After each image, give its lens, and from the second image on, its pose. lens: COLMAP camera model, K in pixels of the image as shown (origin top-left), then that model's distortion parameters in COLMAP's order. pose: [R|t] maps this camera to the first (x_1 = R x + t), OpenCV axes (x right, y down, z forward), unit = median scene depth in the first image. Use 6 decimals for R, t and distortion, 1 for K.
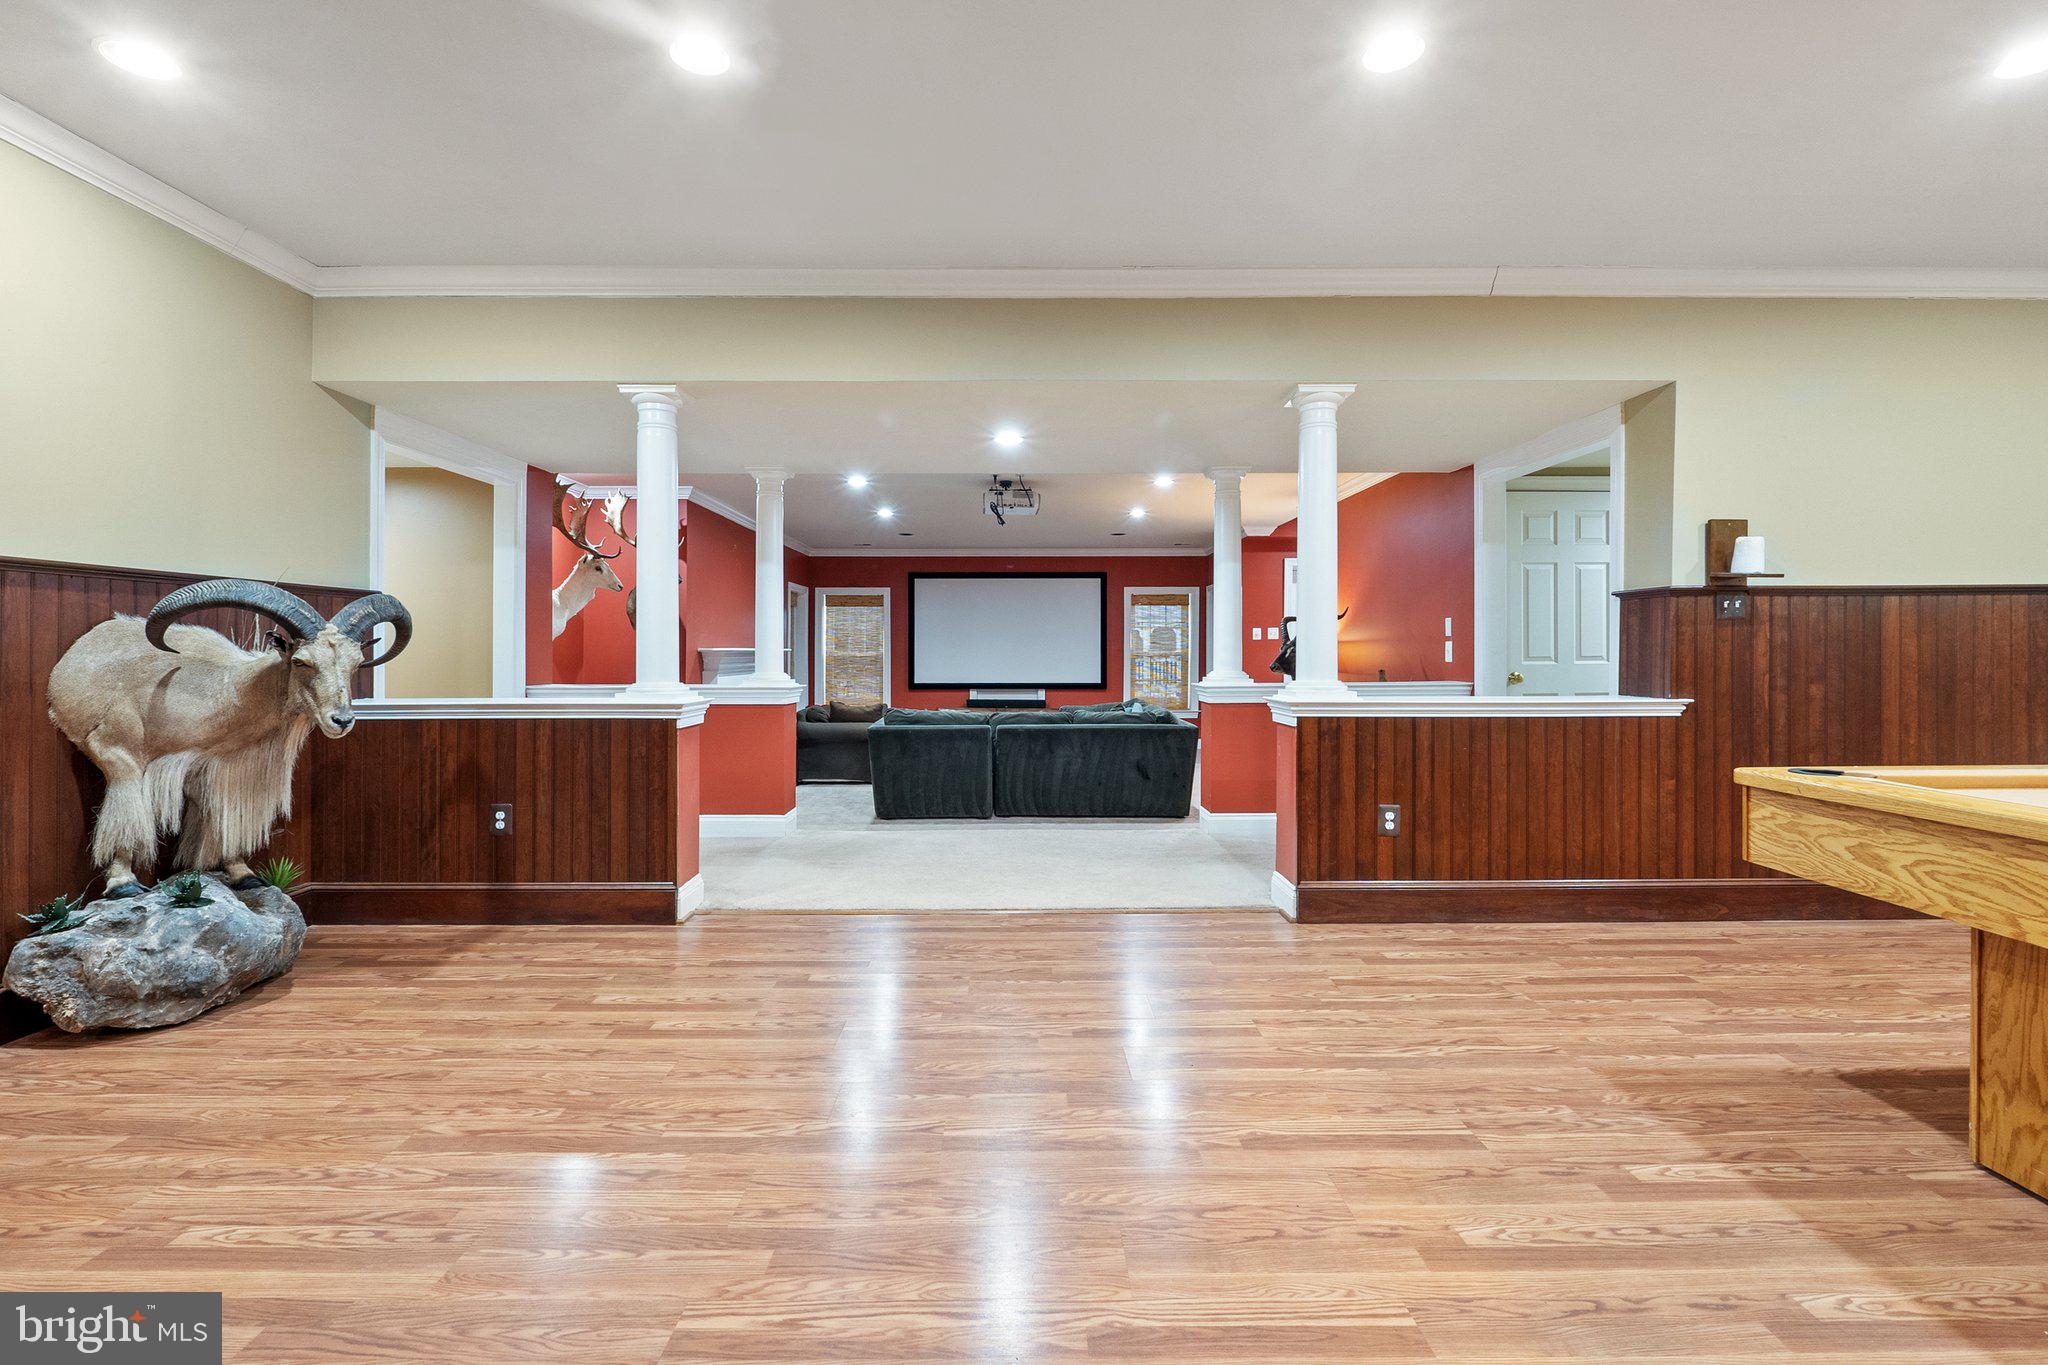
lens RADIAL K [[872.9, 0, 1055.9], [0, 872.9, 655.6], [0, 0, 1]] dist [-0.003013, 0.000139]
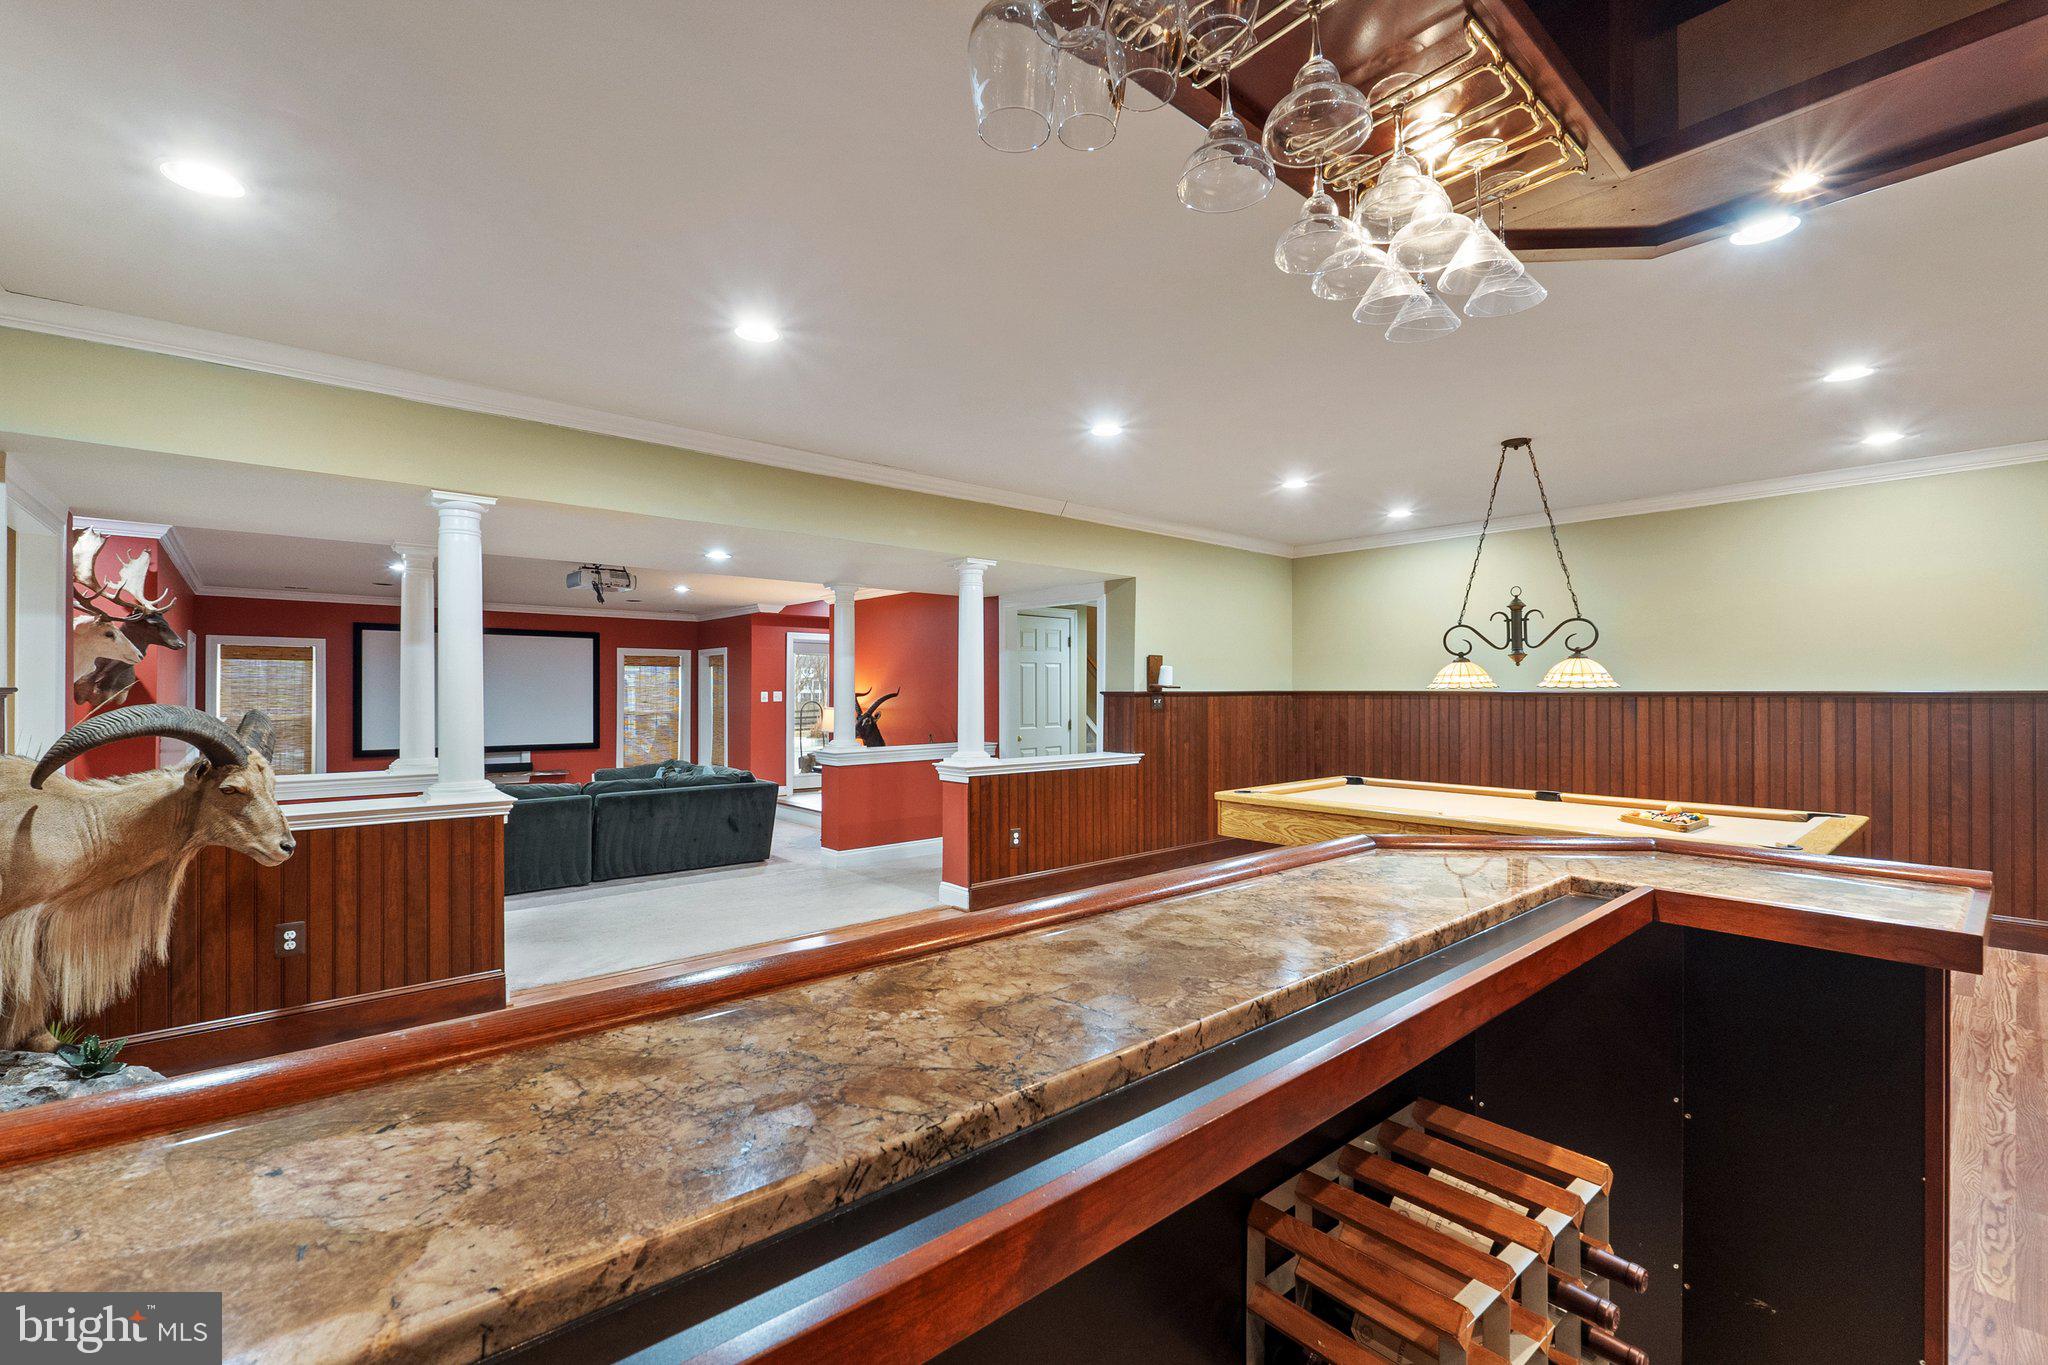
lens RADIAL K [[872.9, 0, 1012.8], [0, 872.9, 686.6], [0, 0, 1]] dist [-0.003013, 0.000139]
pose [[0.762020, 0.004819, 0.647535, -0.651371], [-0.001092, 0.999980, -0.006157, -0.077646], [-0.647552, 0.003985, 0.762011, -0.212518]]
